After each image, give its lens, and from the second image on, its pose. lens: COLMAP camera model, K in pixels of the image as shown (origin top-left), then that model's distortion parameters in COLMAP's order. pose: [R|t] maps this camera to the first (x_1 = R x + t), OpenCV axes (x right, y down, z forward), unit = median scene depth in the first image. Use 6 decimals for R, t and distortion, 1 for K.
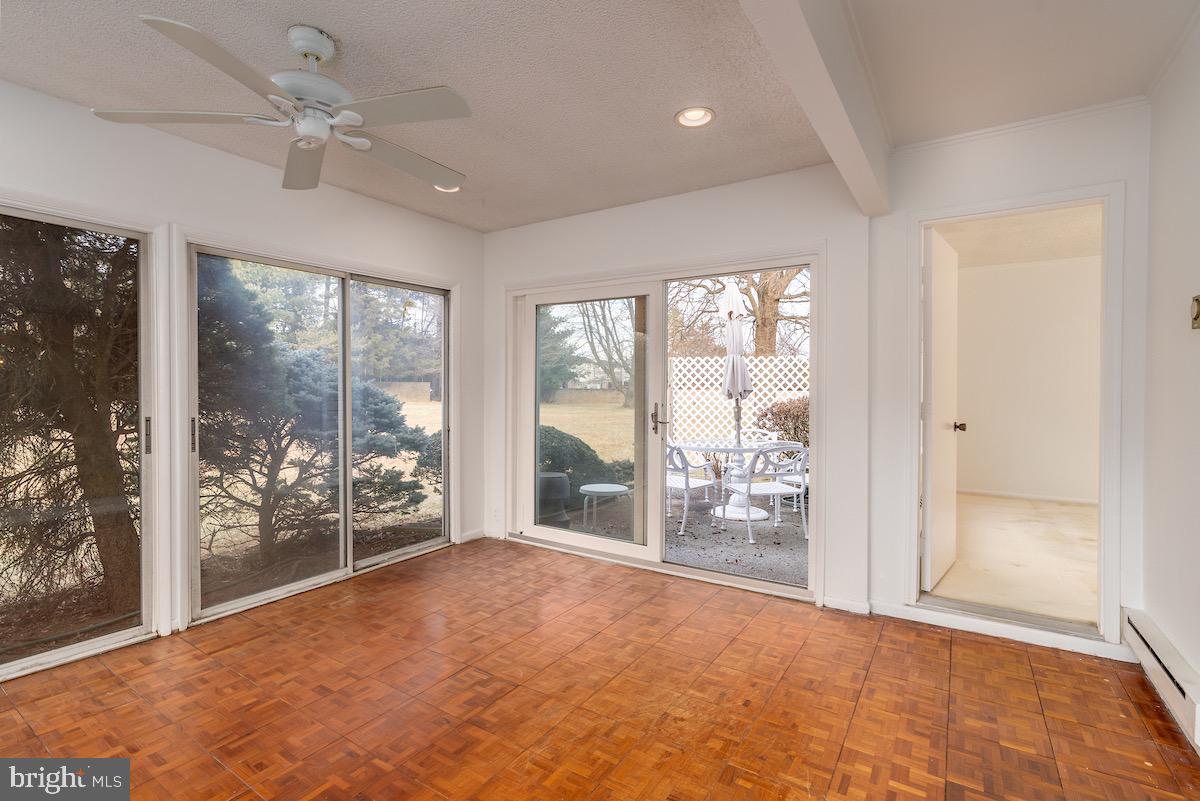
lens RADIAL K [[559.7, 0, 606.0], [0, 559.7, 387.5], [0, 0, 1]] dist [-0.013313, 0.000216]
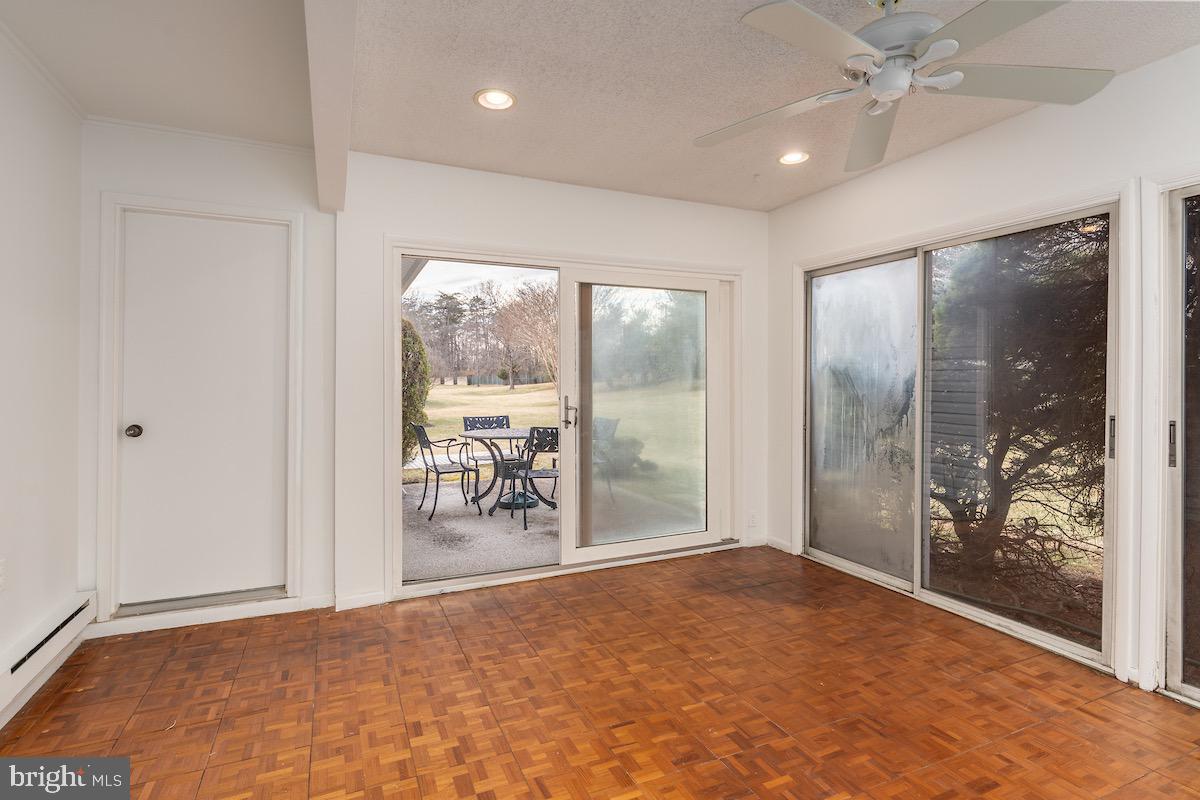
lens RADIAL K [[579.4, 0, 601.8], [0, 579.4, 377.5], [0, 0, 1]] dist [0.000388, 0.000095]
pose [[-0.534154, 0.000733, -0.845387, 0.349957], [0.006826, 0.999971, -0.003445, -0.008251], [0.845360, -0.007611, -0.534143, 0.796854]]
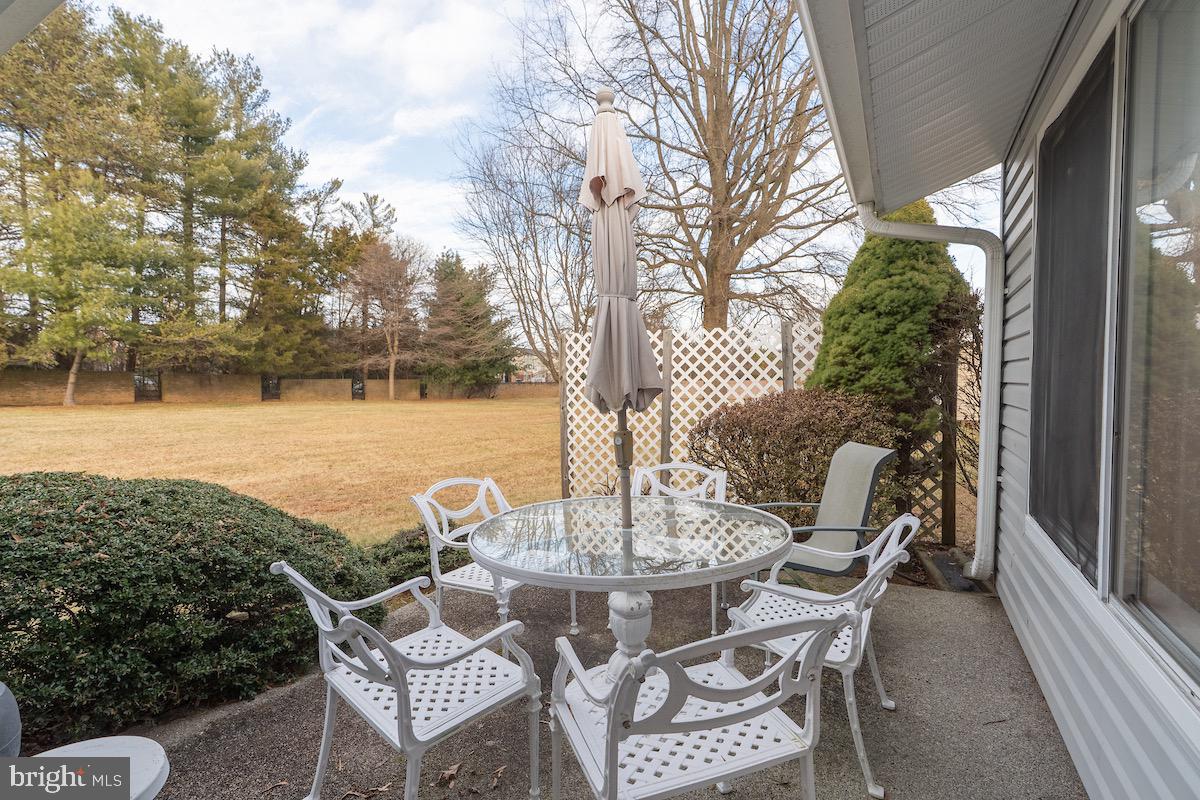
lens RADIAL K [[545.9, 0, 602.6], [0, 545.9, 401.5], [0, 0, 1]] dist [0.000165, 0.000359]
pose [[0.997472, -0.022699, 0.067337, 0.053817], [0.020013, 0.998988, 0.040286, -0.000536], [-0.068183, -0.038836, 0.996917, 0.171714]]
